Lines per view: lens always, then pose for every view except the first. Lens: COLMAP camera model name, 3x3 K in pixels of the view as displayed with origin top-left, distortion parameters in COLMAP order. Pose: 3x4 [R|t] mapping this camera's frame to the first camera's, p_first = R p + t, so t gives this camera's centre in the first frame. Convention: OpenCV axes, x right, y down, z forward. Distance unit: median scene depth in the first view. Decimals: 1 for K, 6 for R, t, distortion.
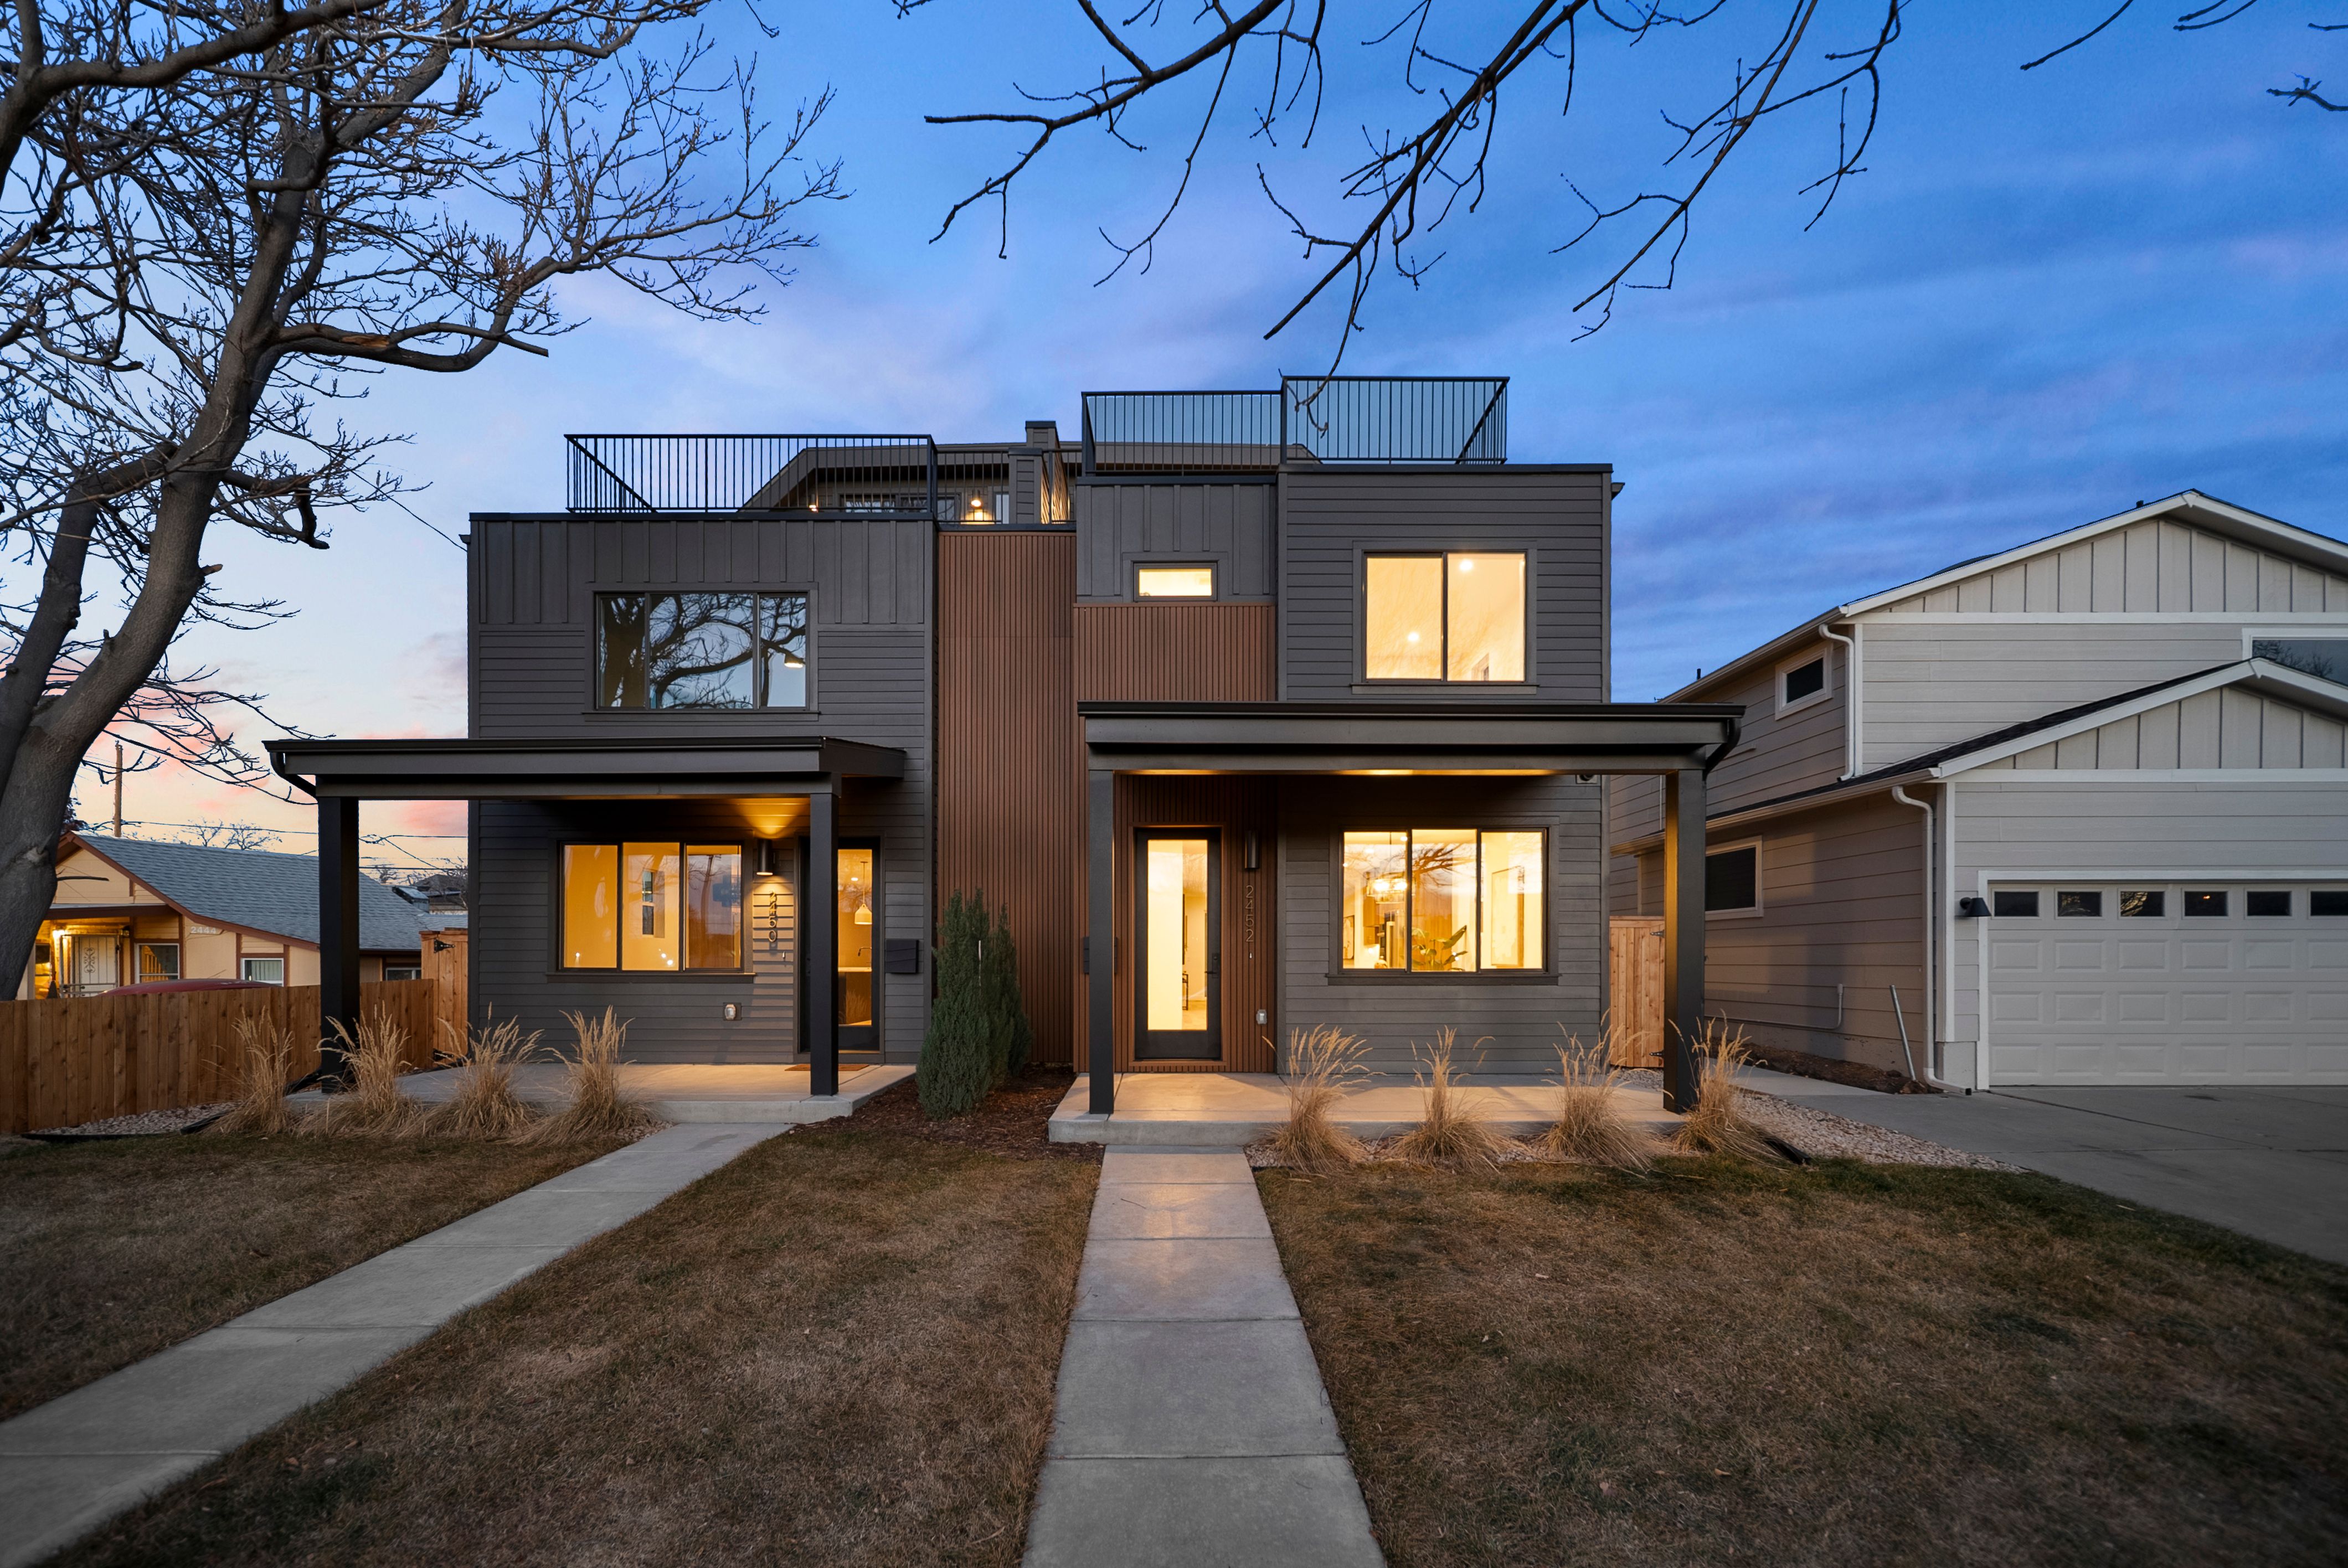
lens RADIAL K [[904.5, 0, 1176.1], [0, 904.5, 964.4], [0, 0, 1]] dist [-0.000600, -0.000189]
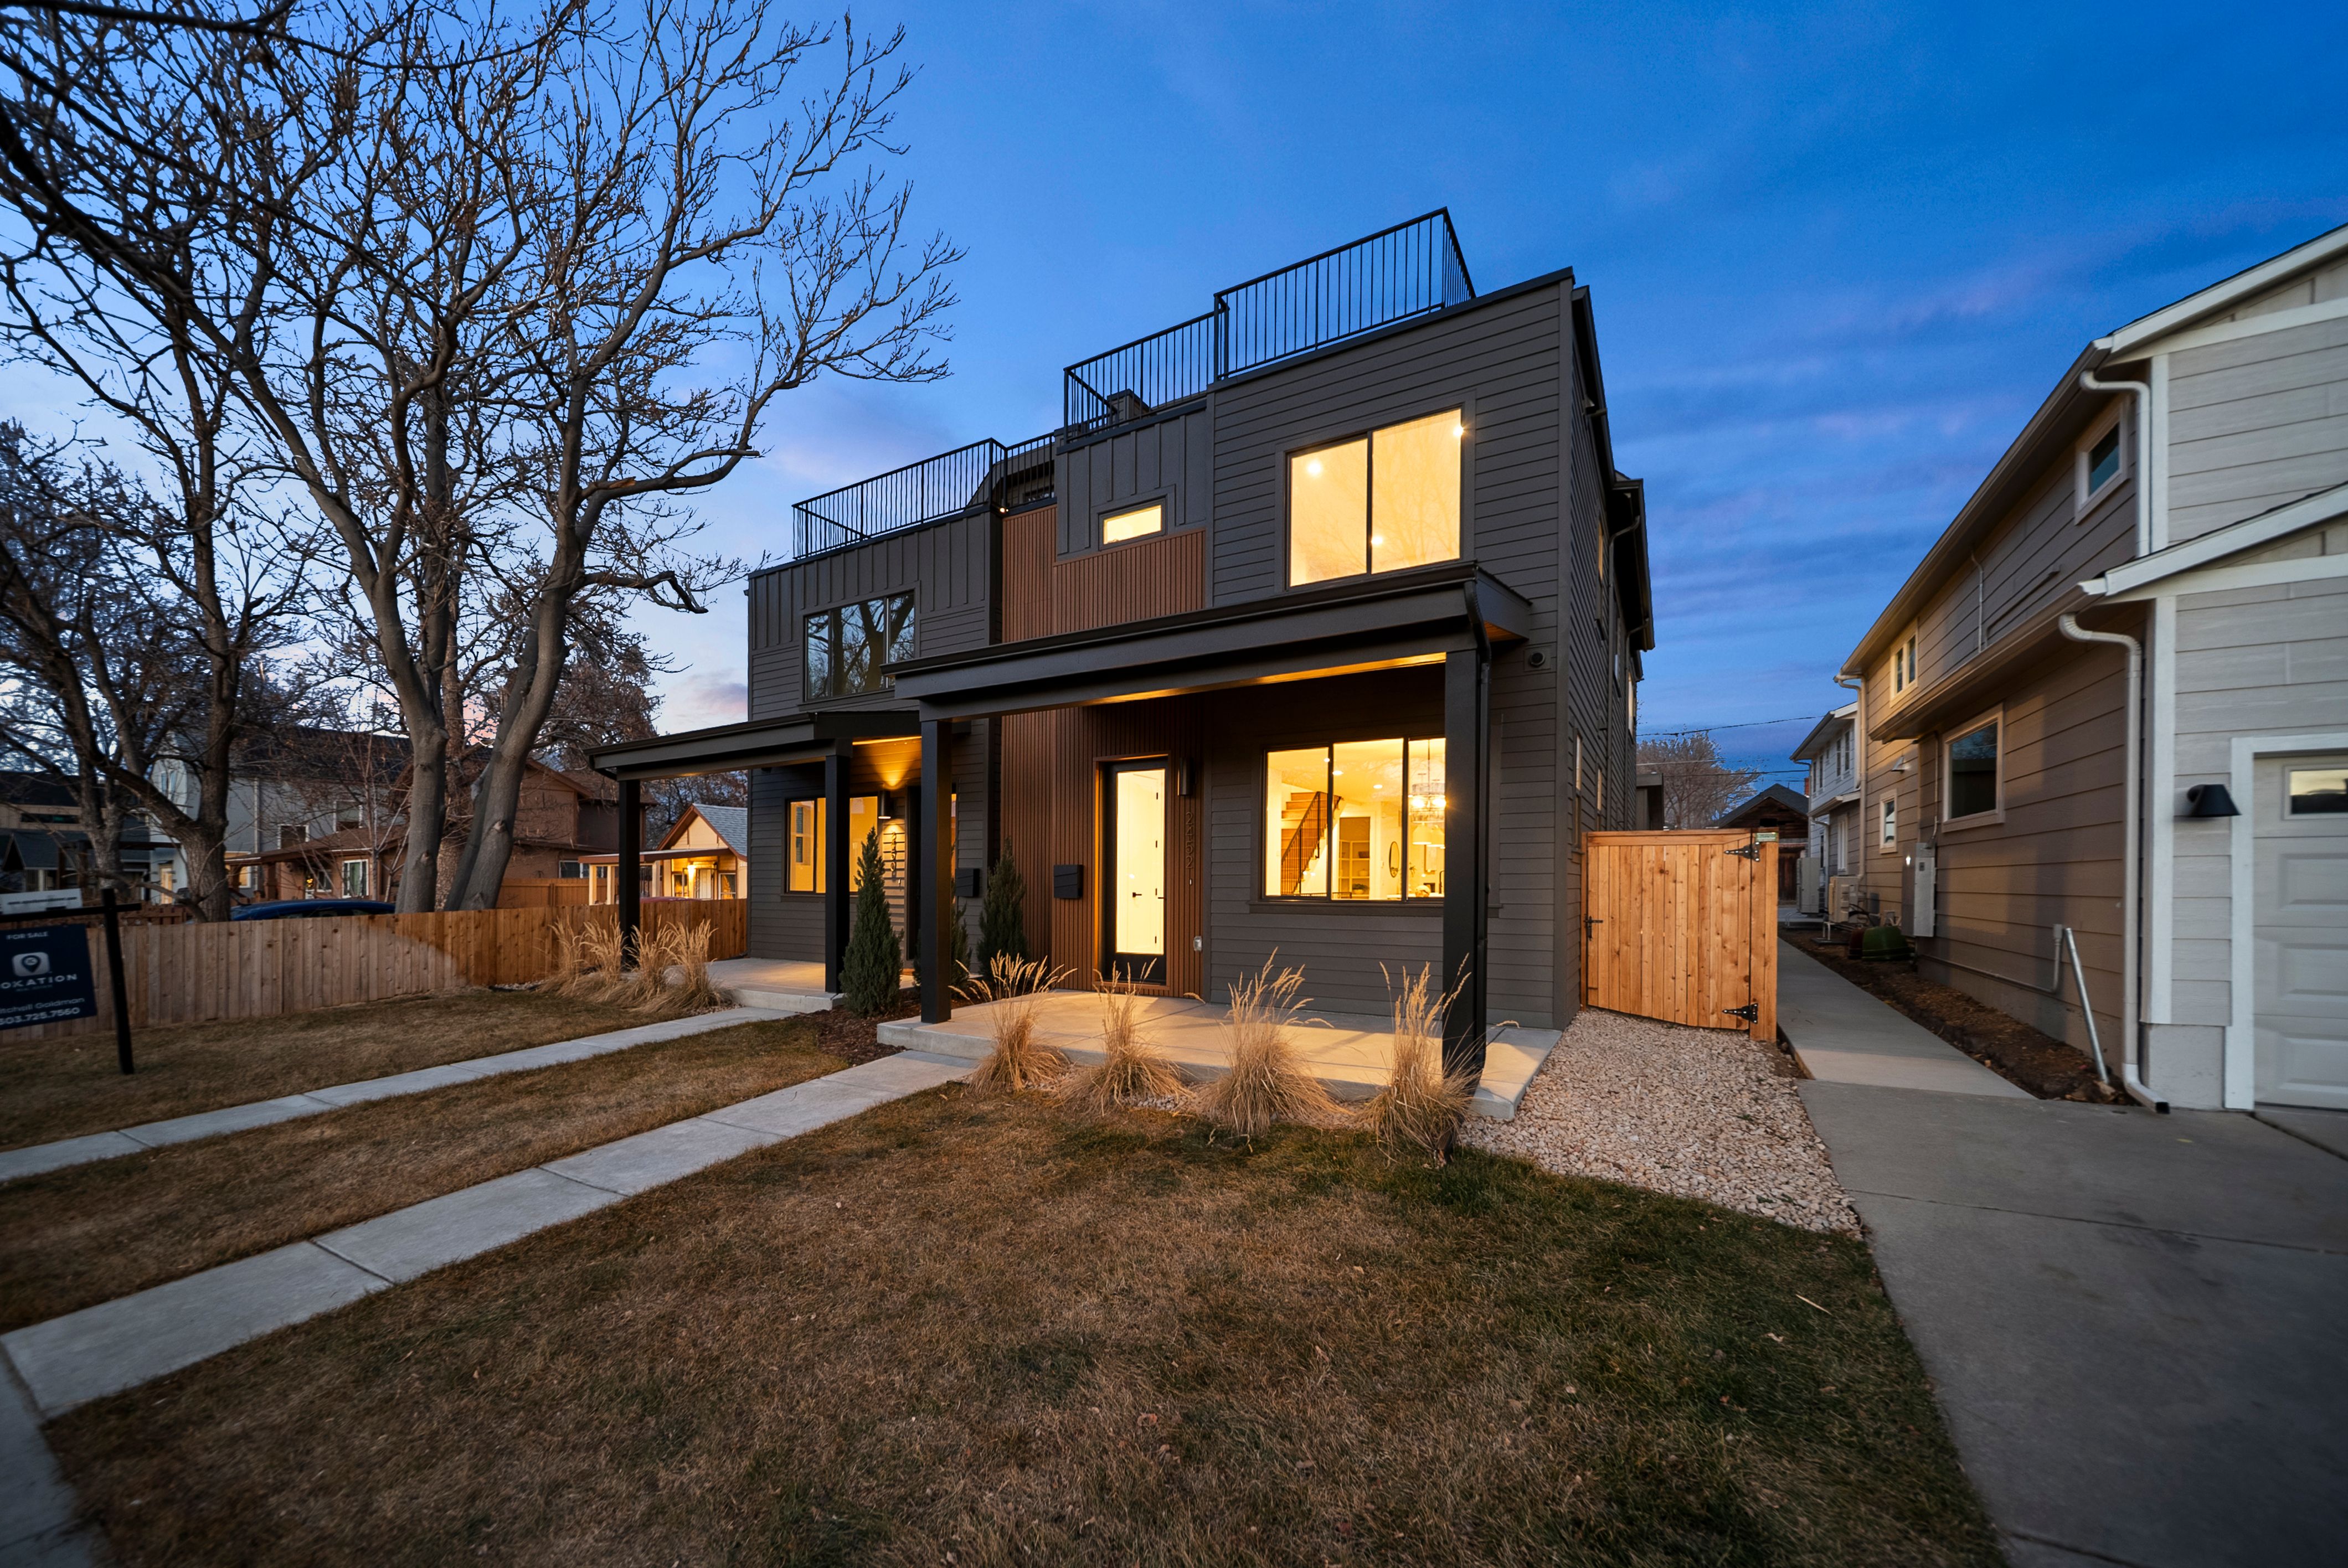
lens RADIAL K [[870.6, 0, 1174.4], [0, 870.6, 885.3], [0, 0, 1]] dist [-0.002263, -0.000258]
pose [[0.866141, 0.001044, -0.499798, 0.559050], [-0.001215, 0.999999, -0.000016, -0.006470], [0.499798, 0.000621, 0.866142, 0.158657]]
